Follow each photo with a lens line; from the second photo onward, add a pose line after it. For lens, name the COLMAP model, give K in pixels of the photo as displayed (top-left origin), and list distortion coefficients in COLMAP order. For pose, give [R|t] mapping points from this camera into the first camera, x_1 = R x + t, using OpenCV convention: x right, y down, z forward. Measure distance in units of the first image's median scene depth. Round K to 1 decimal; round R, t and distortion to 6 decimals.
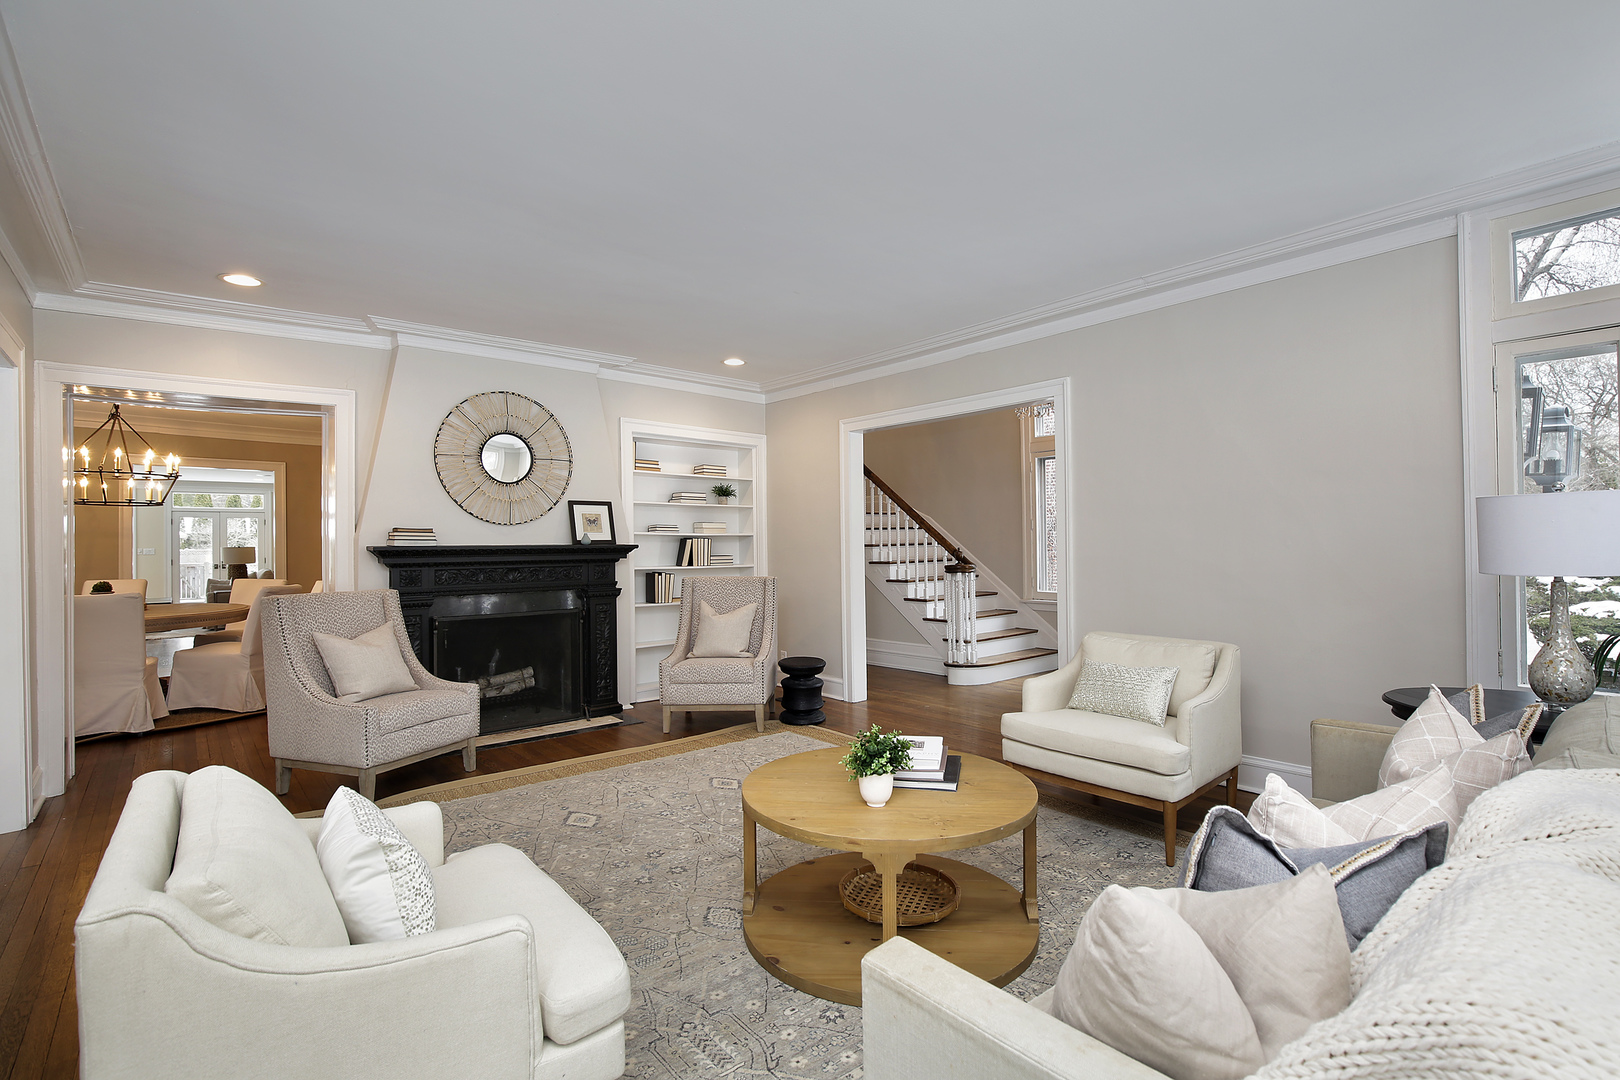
lens RADIAL K [[758.2, 0, 814.7], [0, 758.2, 538.7], [0, 0, 1]] dist [-0.002026, 0.000199]
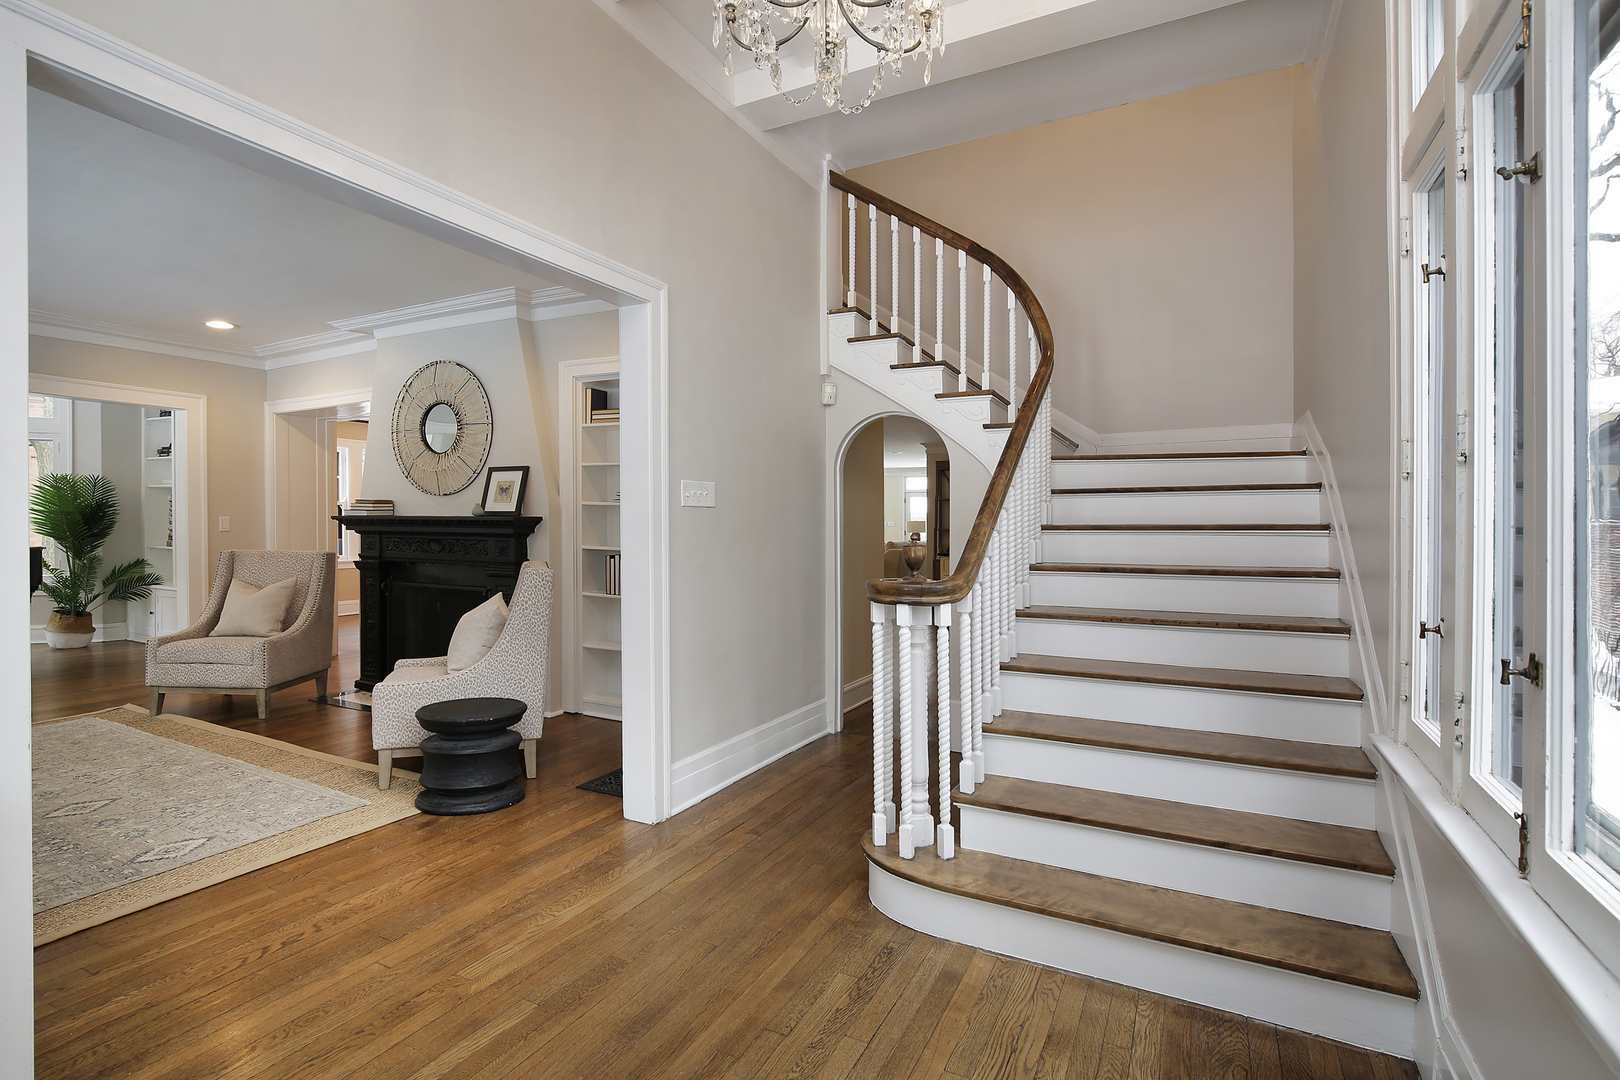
lens RADIAL K [[758.2, 0, 815.2], [0, 758.2, 534.8], [0, 0, 1]] dist [-0.002026, 0.000199]
pose [[0.395191, 0.024186, -0.918280, 0.695360], [-0.006193, 0.999701, 0.023665, 0.006459], [0.918578, -0.003665, 0.395223, 1.058679]]
